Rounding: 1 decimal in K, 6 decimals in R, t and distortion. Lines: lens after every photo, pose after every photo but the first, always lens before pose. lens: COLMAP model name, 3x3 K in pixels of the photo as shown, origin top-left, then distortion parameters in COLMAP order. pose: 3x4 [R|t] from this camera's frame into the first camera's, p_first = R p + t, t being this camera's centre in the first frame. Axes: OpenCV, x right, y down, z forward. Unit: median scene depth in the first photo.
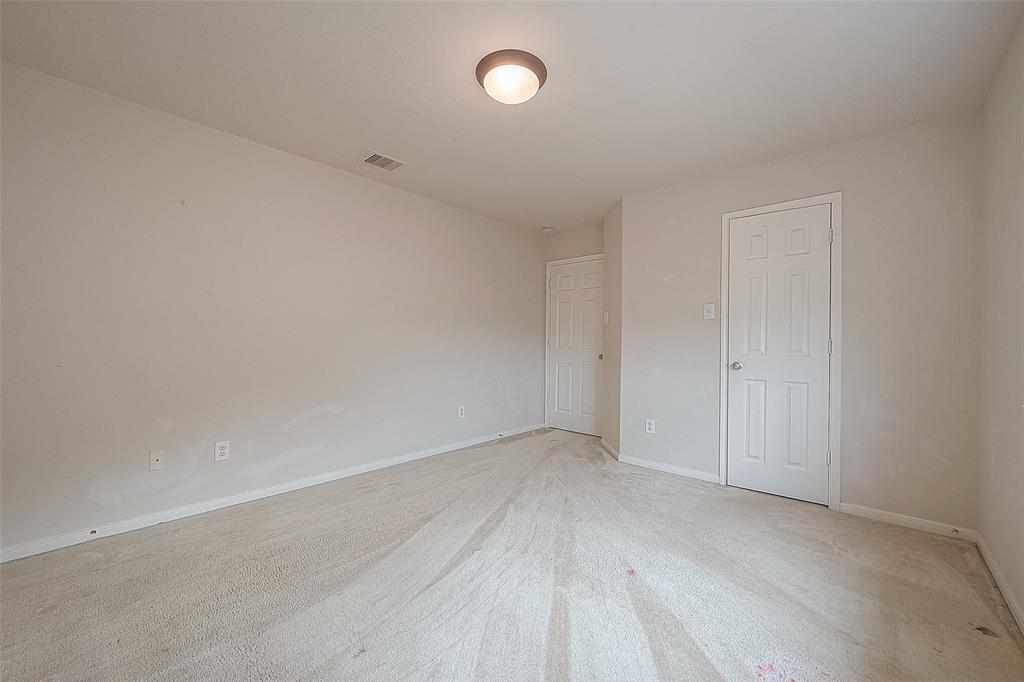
lens RADIAL K [[382.5, 0, 512.0], [0, 382.5, 341.0], [0, 0, 1]] dist [-0.000998, -0.000053]
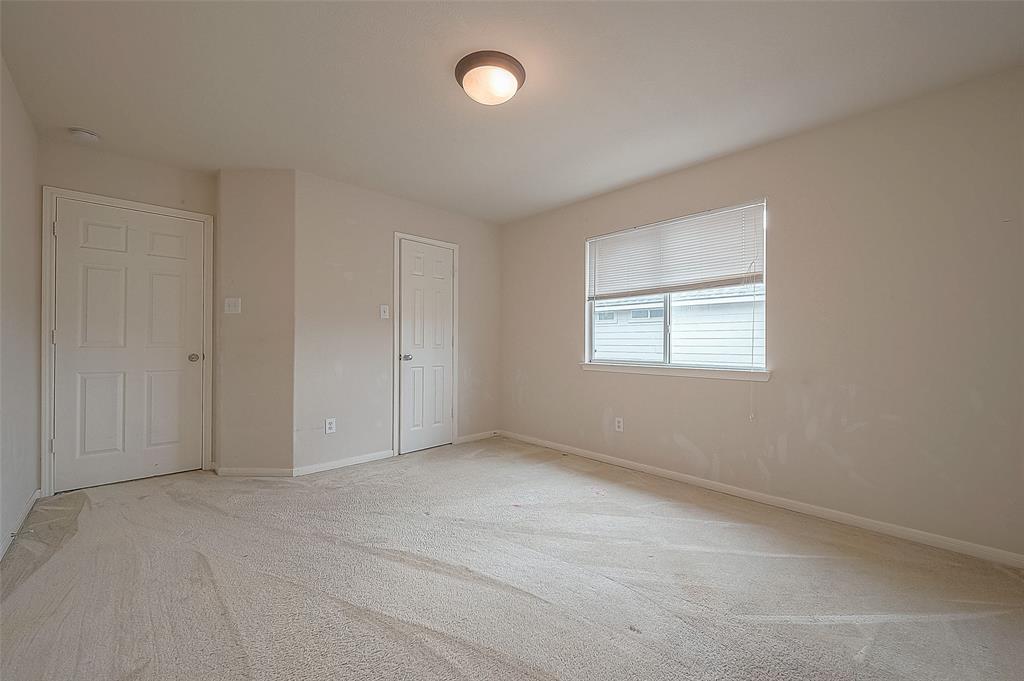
lens RADIAL K [[407.9, 0, 491.0], [0, 407.9, 331.6], [0, 0, 1]] dist [-0.000066, -0.000060]
pose [[0.131677, 0.006275, 0.991273, -0.672448], [-0.010652, 0.999931, -0.004915, -0.014623], [-0.991235, -0.009912, 0.131735, 0.517516]]
